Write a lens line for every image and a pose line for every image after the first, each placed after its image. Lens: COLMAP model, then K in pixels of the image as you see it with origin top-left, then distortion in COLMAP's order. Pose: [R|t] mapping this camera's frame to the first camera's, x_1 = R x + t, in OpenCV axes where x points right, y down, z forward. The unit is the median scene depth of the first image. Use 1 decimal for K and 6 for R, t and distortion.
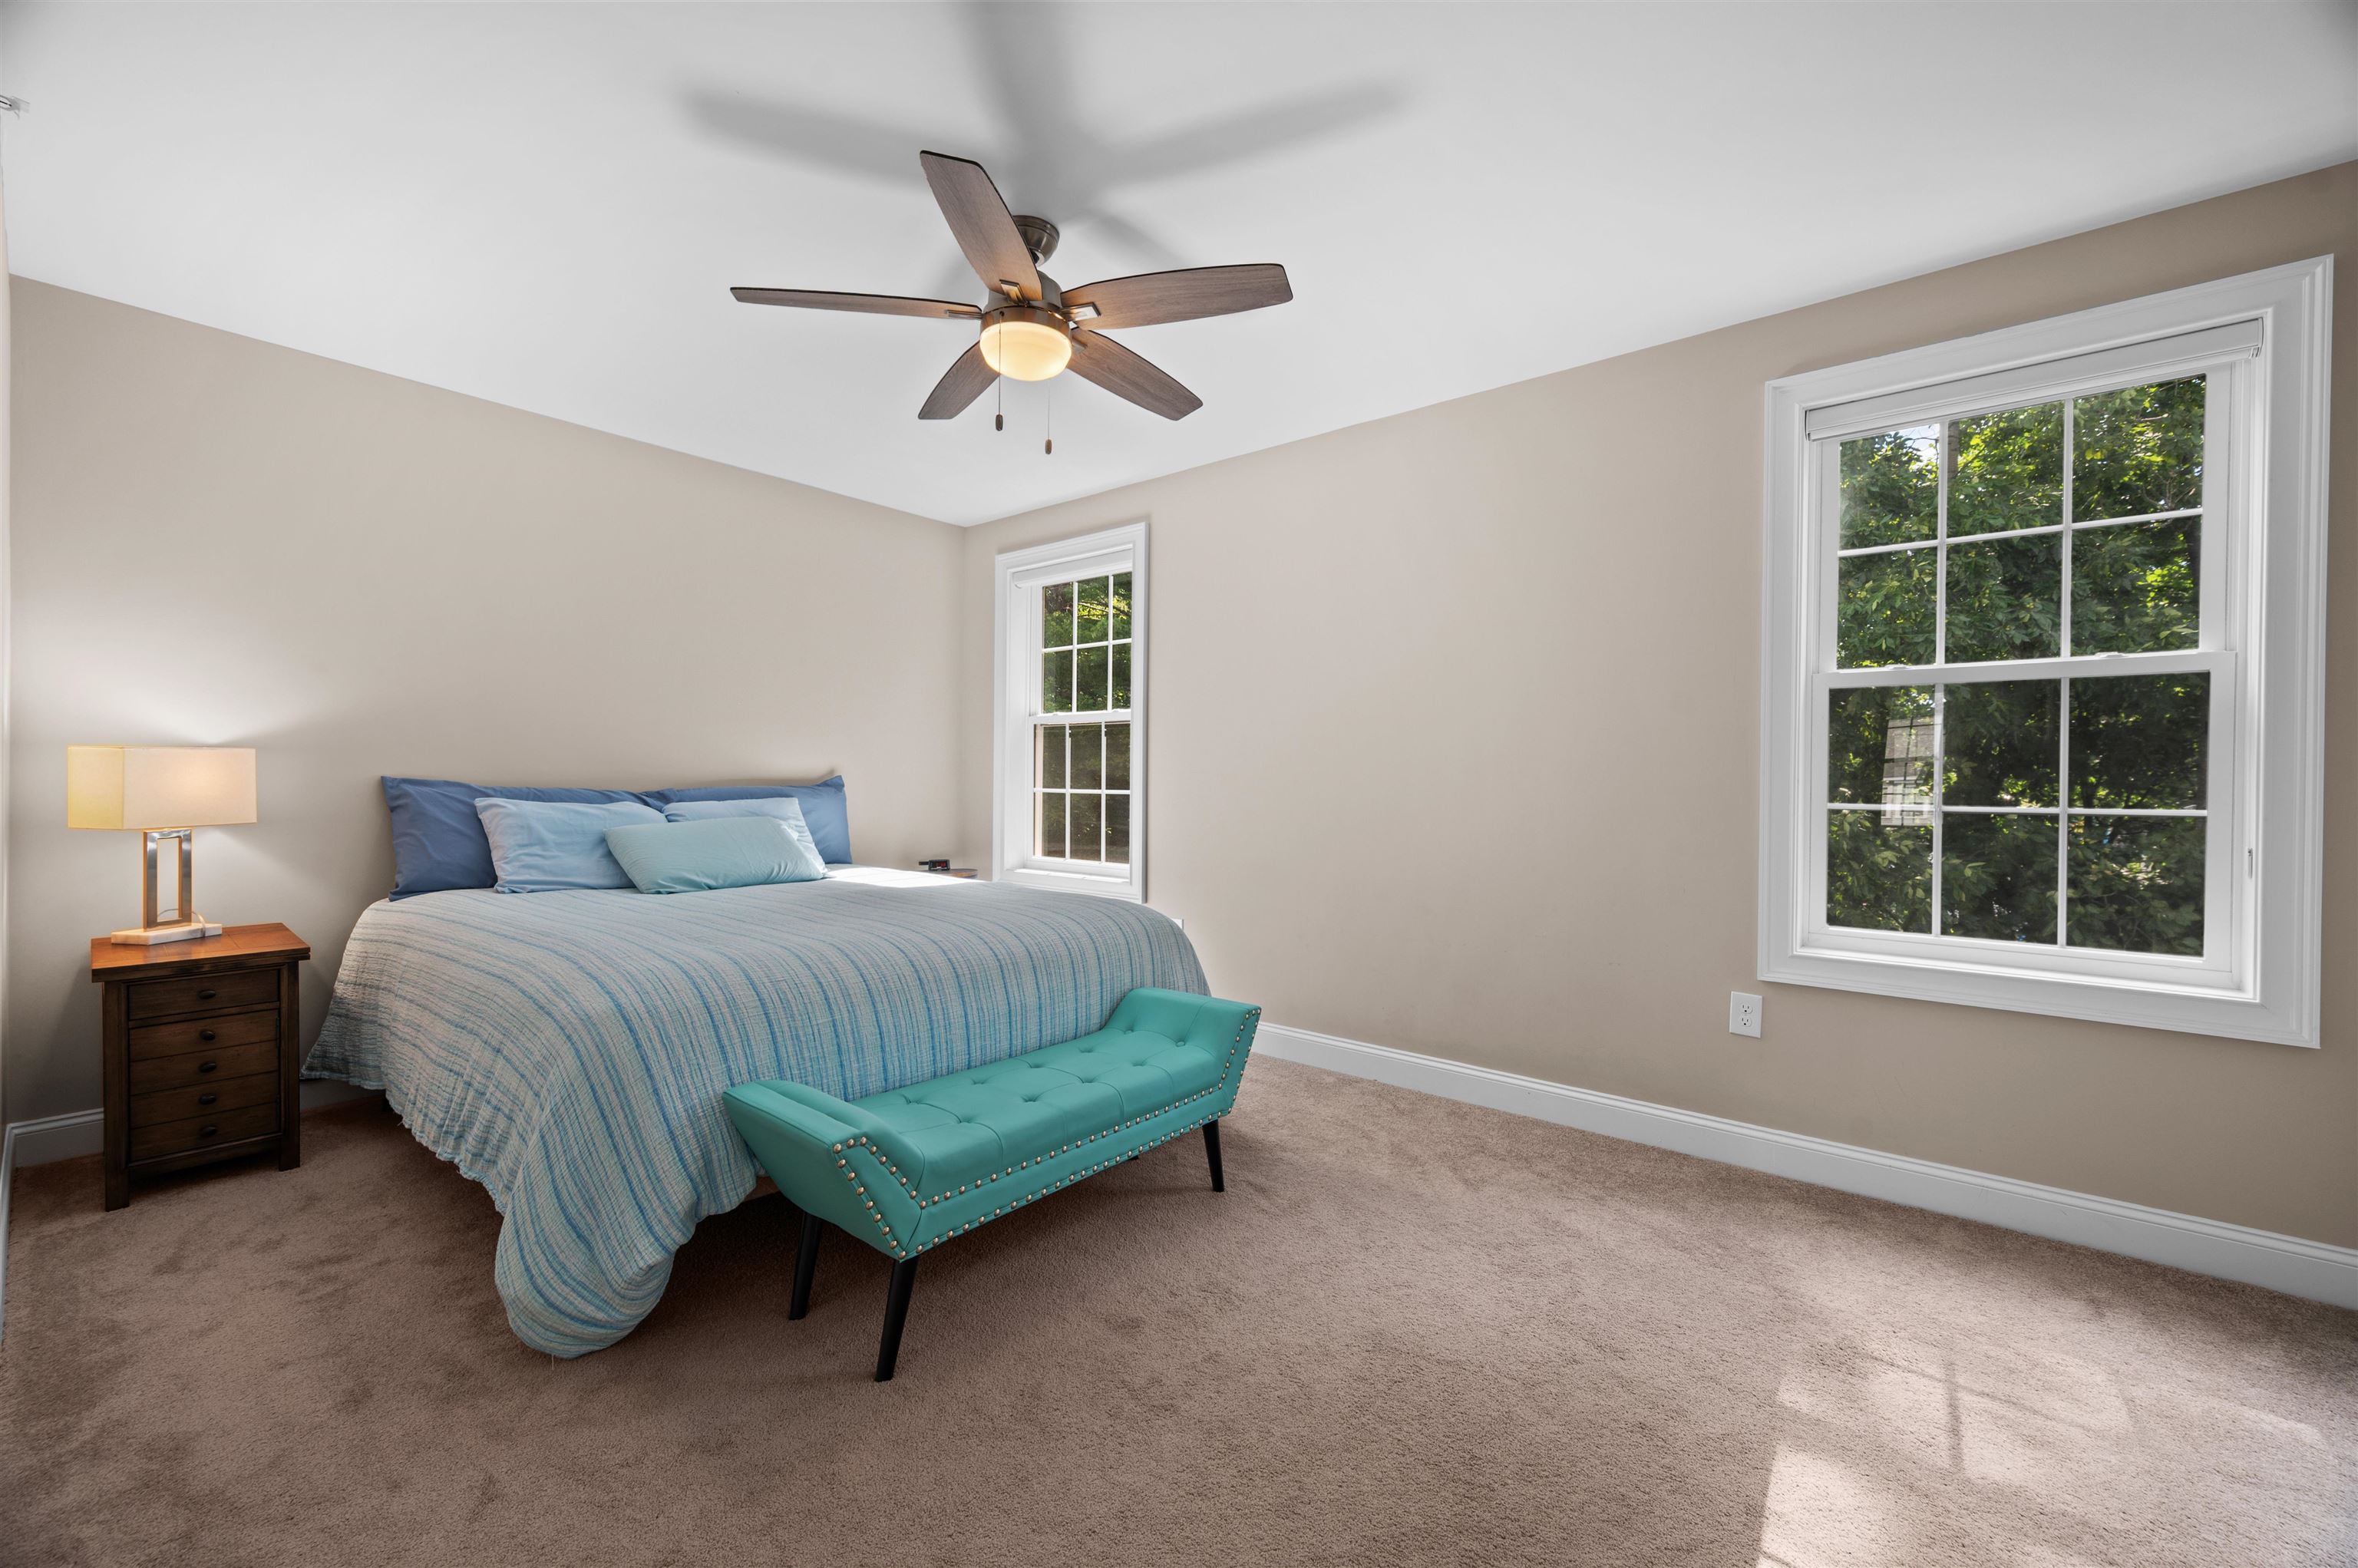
lens RADIAL K [[939.3, 0, 1188.0], [0, 939.3, 782.6], [0, 0, 1]] dist [-0.000687, -0.000401]
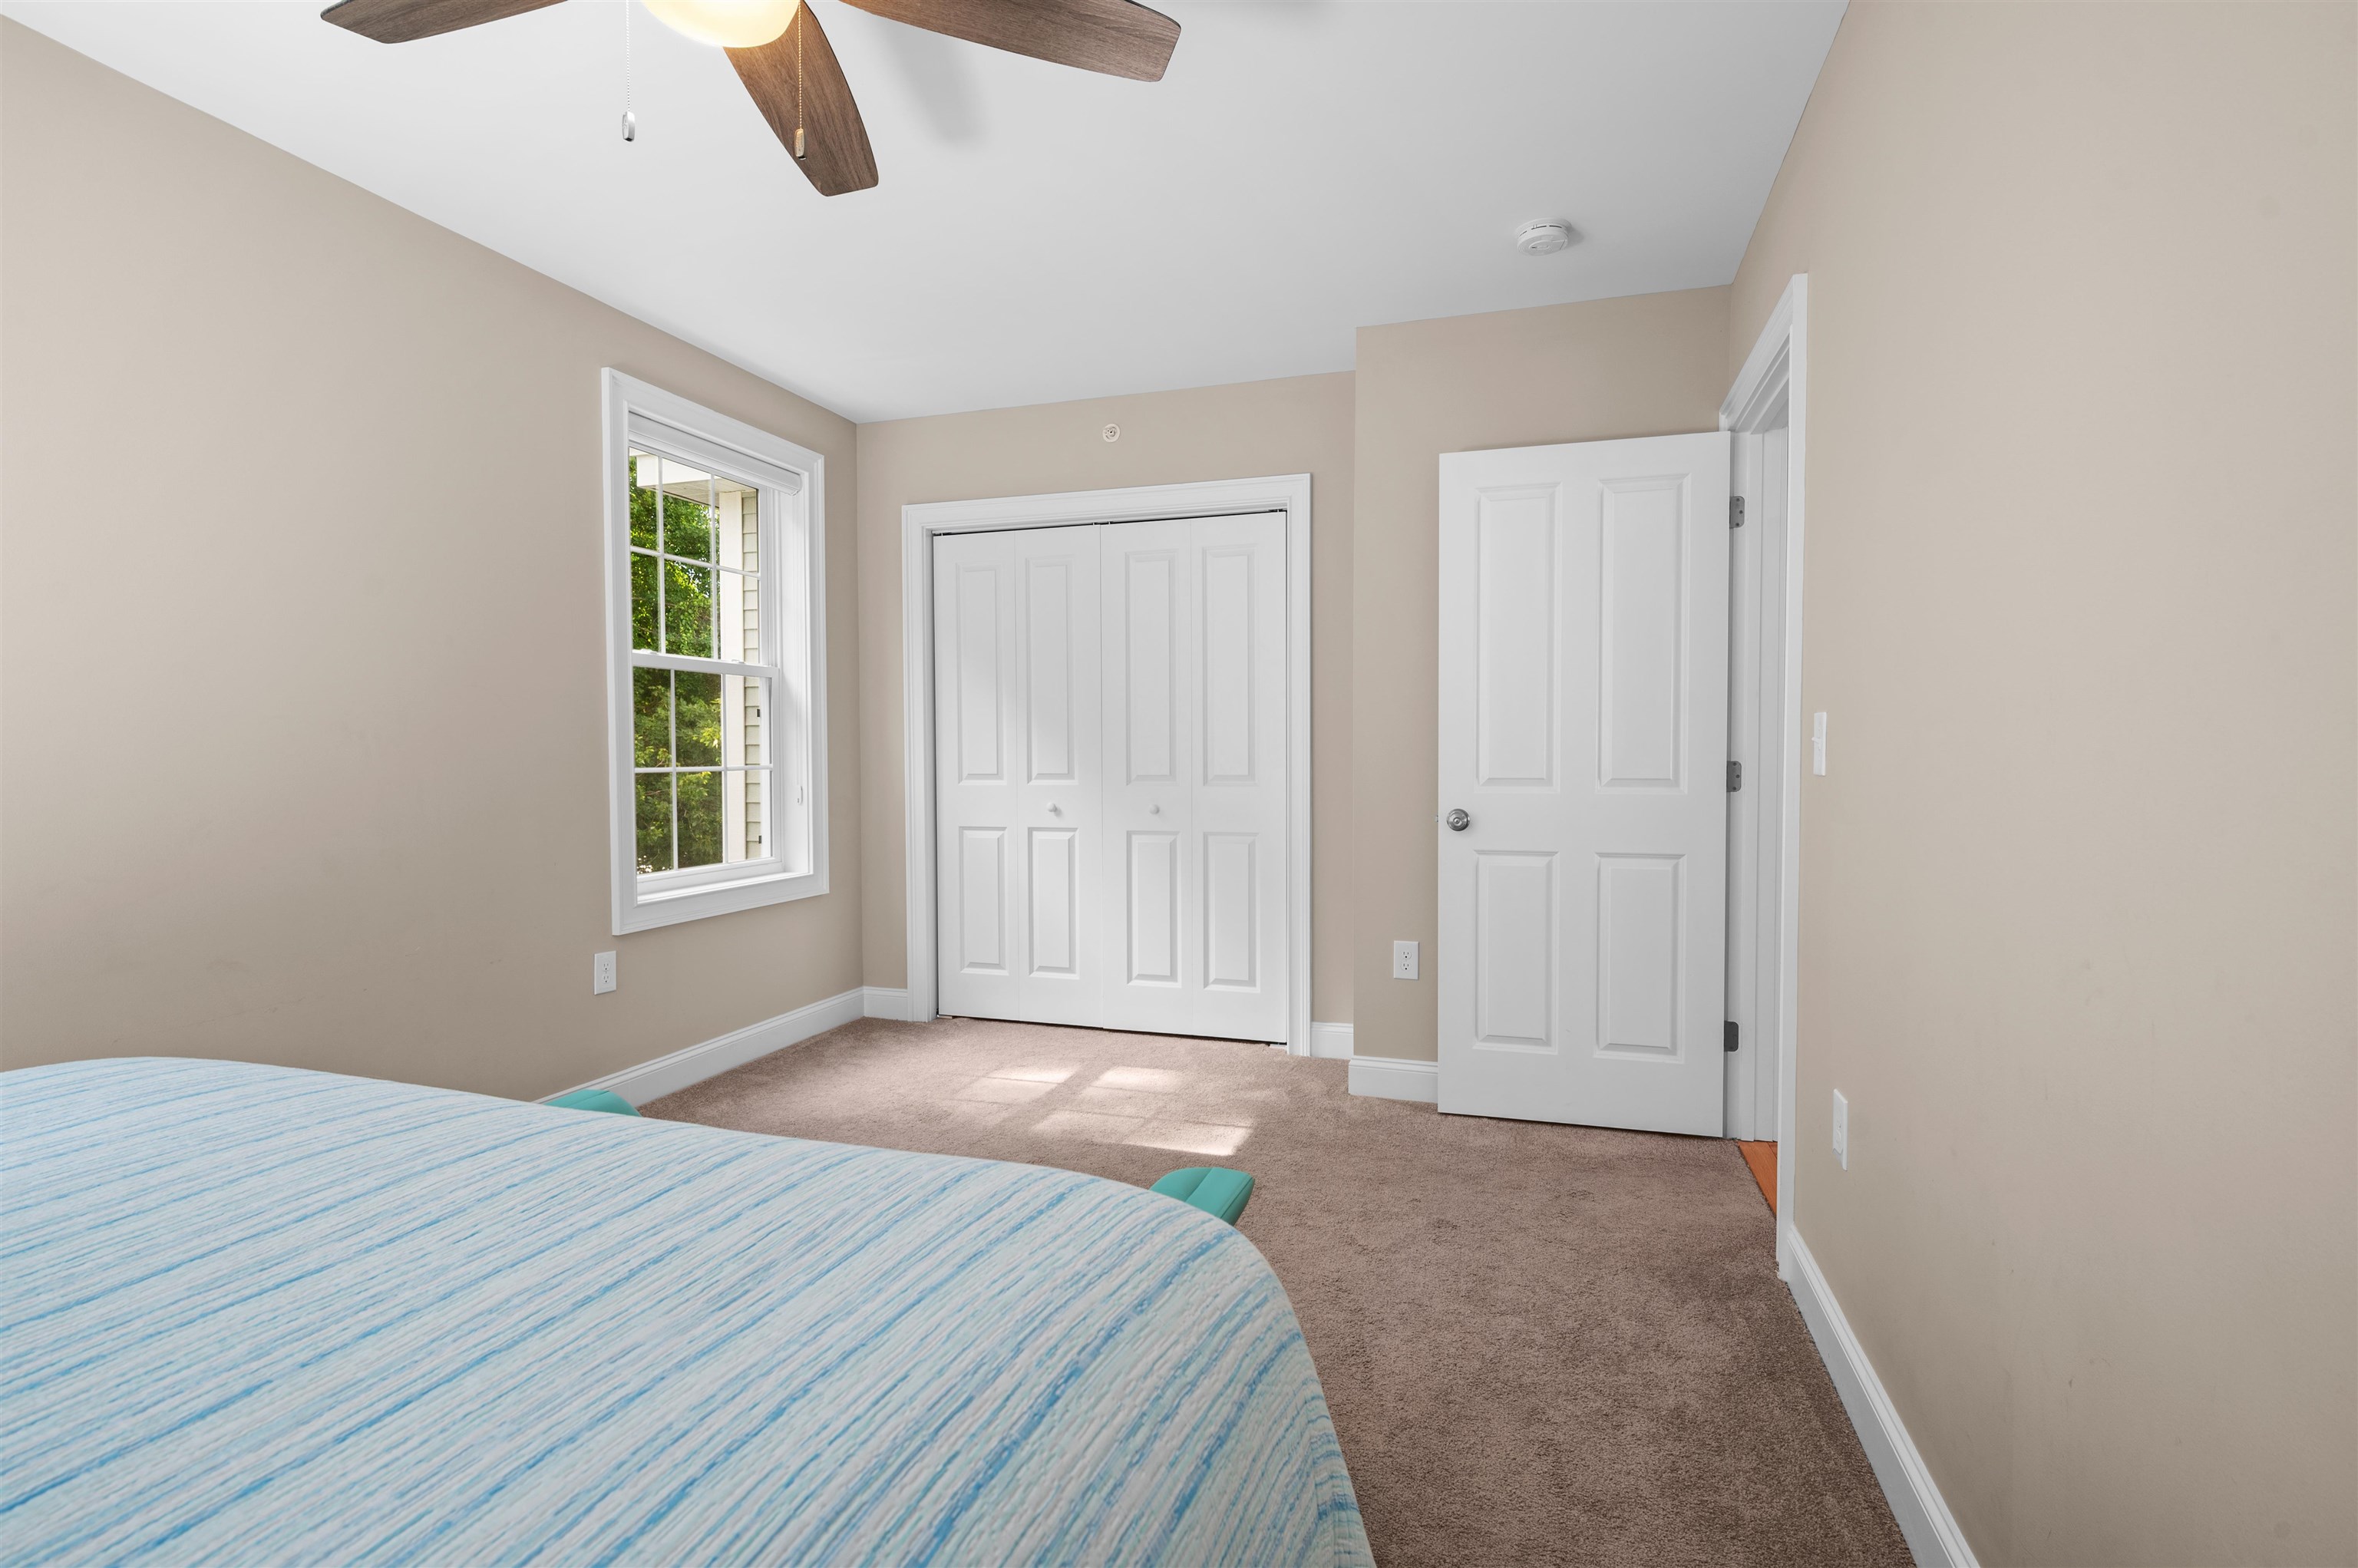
lens RADIAL K [[1086.7, 0, 1187.9], [0, 1086.7, 781.9], [0, 0, 1]] dist [-0.001092, -0.000290]
pose [[-0.352386, -0.037533, 0.935102, -0.871325], [0.005261, 0.999100, 0.042084, -0.014030], [-0.935840, 0.019749, -0.351871, 0.941708]]
